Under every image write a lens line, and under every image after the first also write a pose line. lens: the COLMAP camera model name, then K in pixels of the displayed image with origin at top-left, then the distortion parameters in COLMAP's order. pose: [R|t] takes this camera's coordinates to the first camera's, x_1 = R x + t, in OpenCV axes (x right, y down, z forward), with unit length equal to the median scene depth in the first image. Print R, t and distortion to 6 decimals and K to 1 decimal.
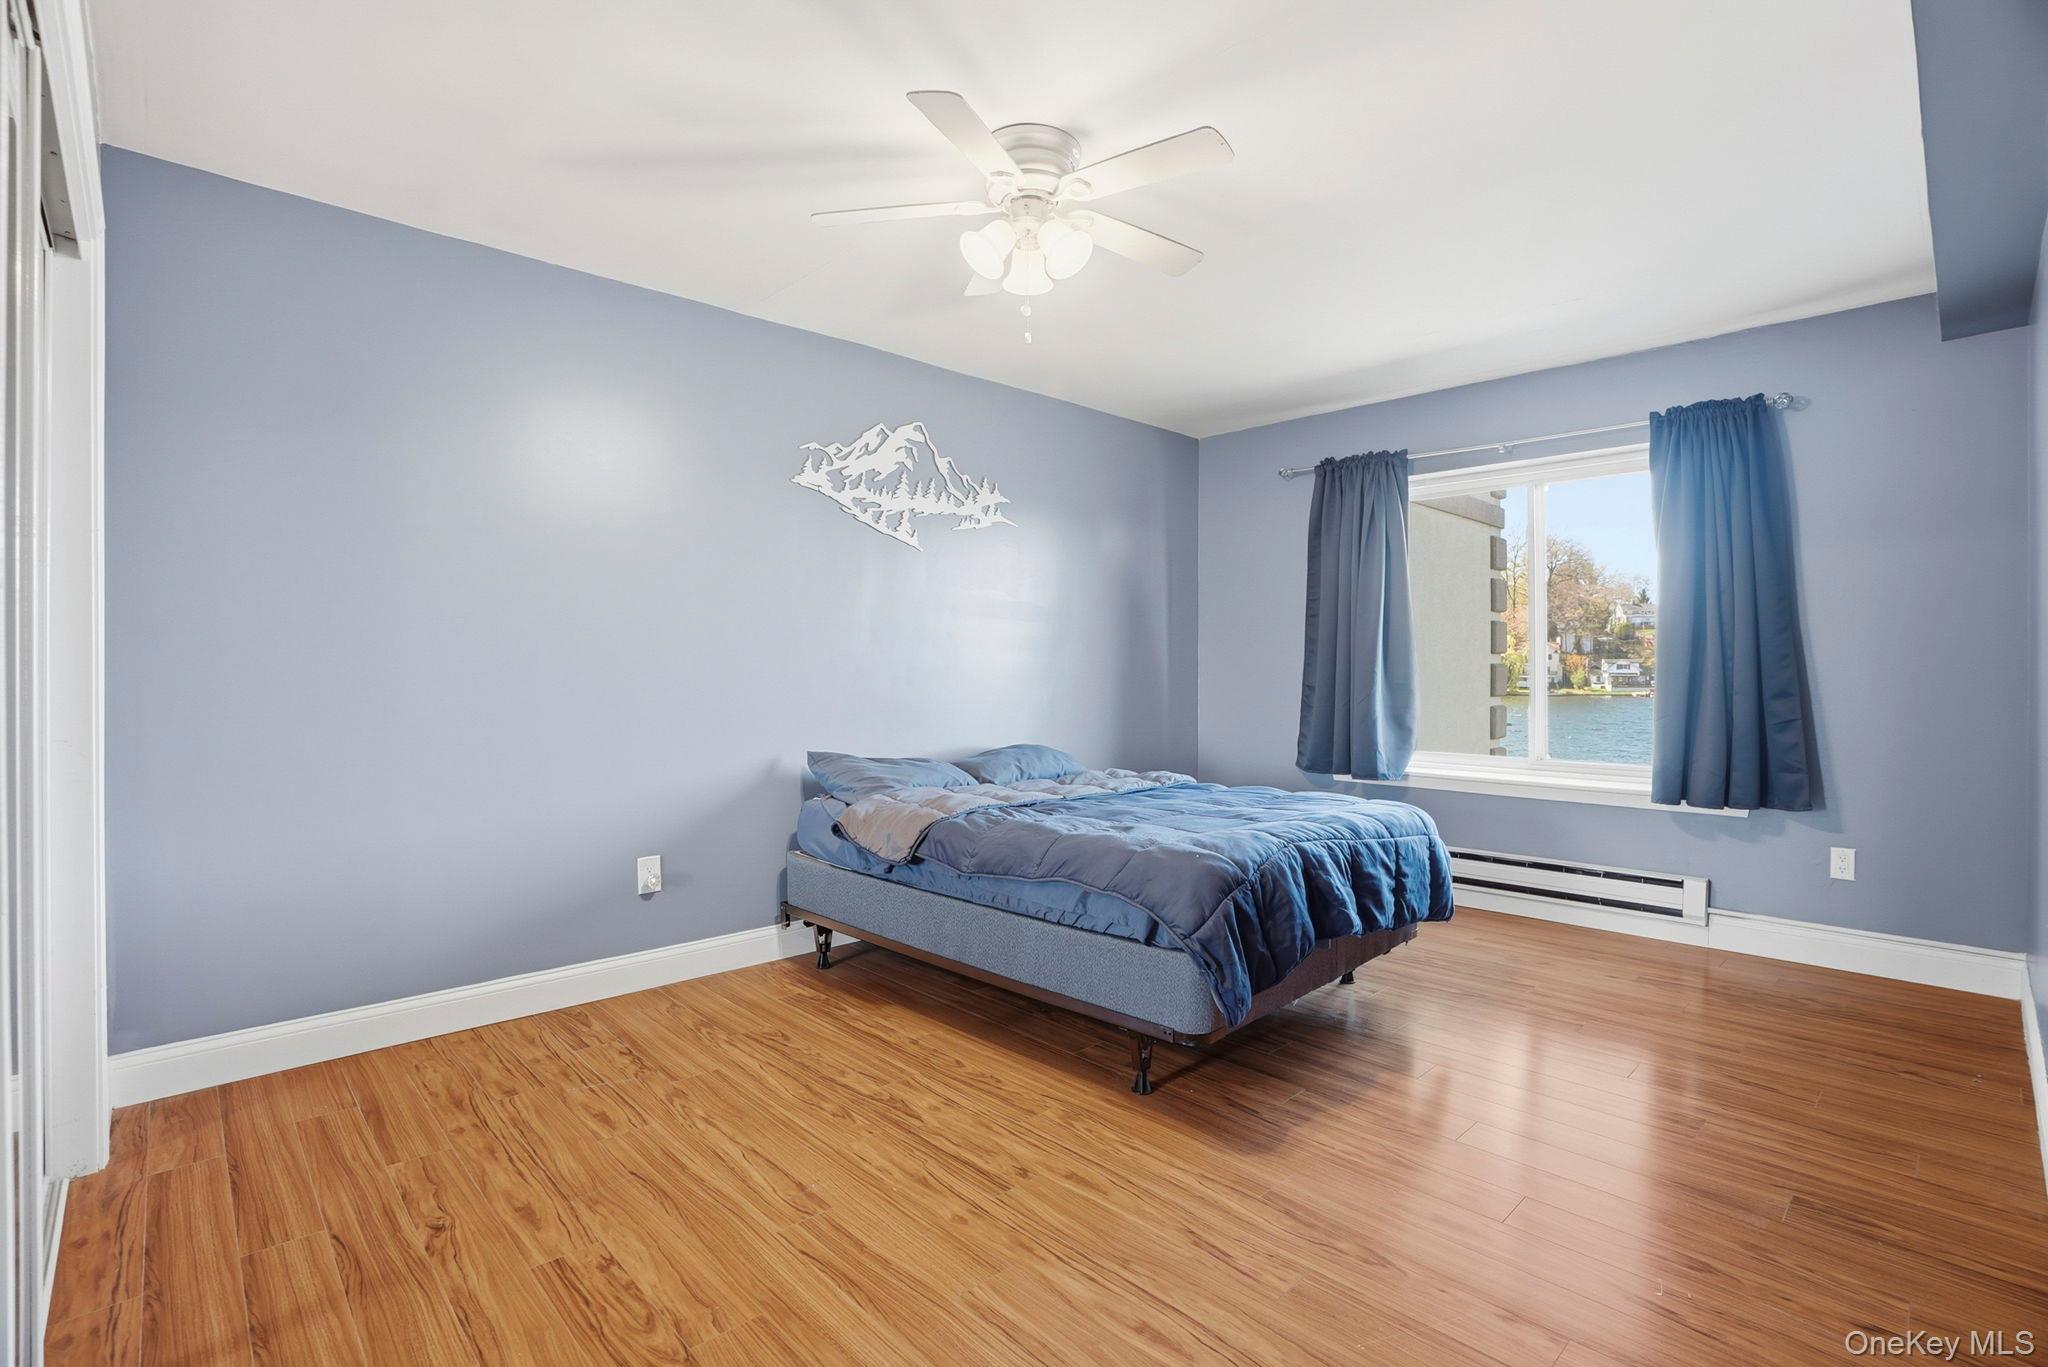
lens RADIAL K [[994.0, 0, 1001.2], [0, 994.0, 688.2], [0, 0, 1]] dist [-0.065033, 0.023513]
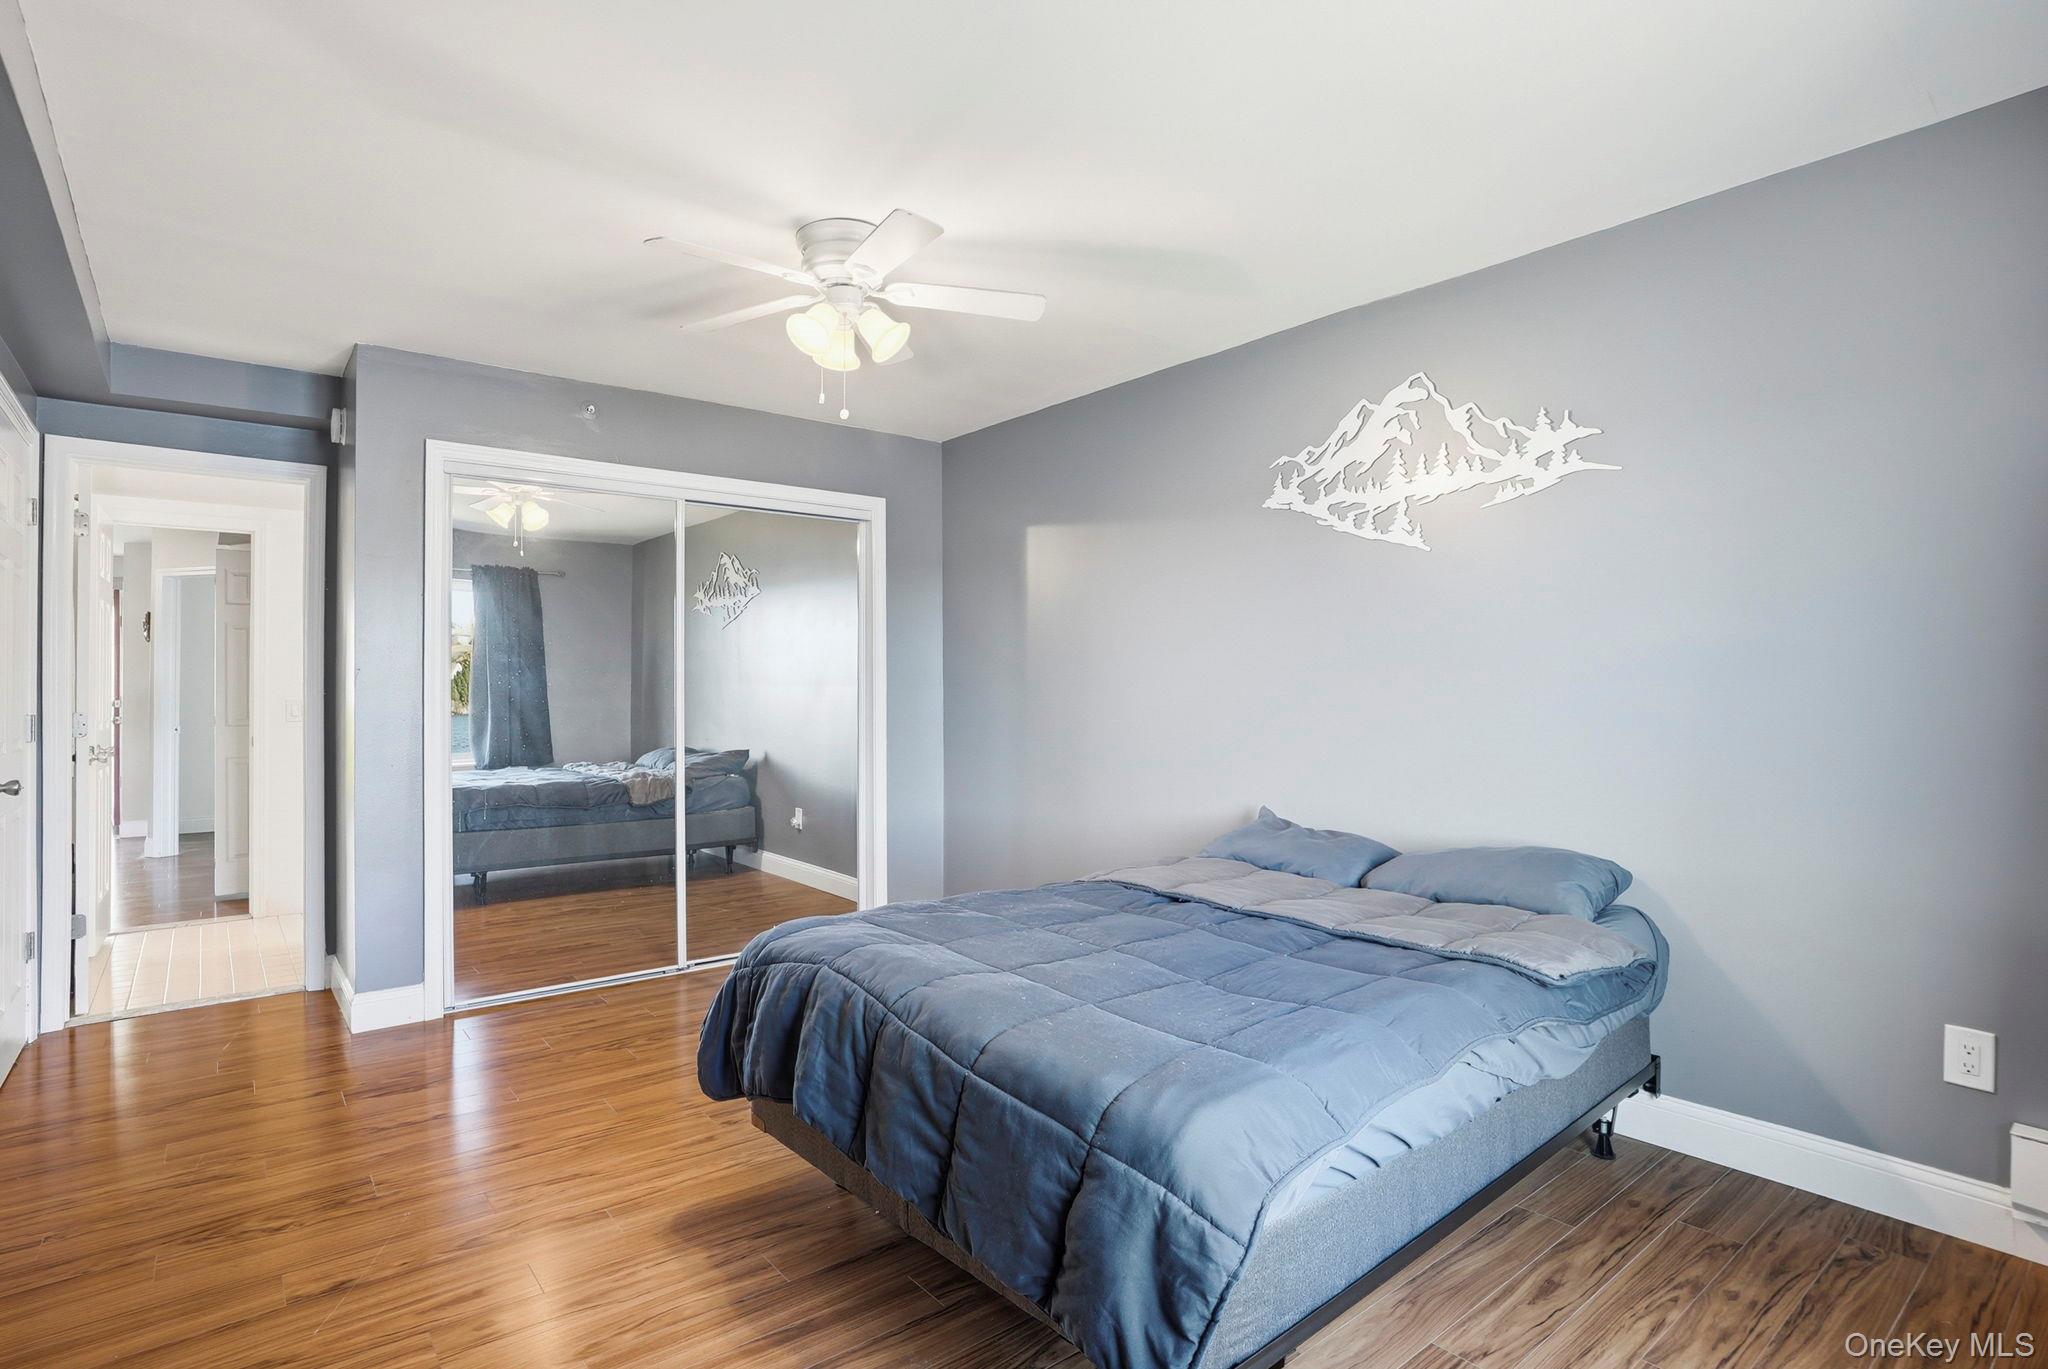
lens RADIAL K [[994.0, 0, 1001.2], [0, 994.0, 689.2], [0, 0, 1]] dist [-0.065033, 0.023513]
pose [[-0.078630, -0.000530, -0.996904, 0.676086], [-0.014872, 0.999889, 0.000641, -0.035291], [0.996793, 0.014876, -0.078629, 0.781945]]
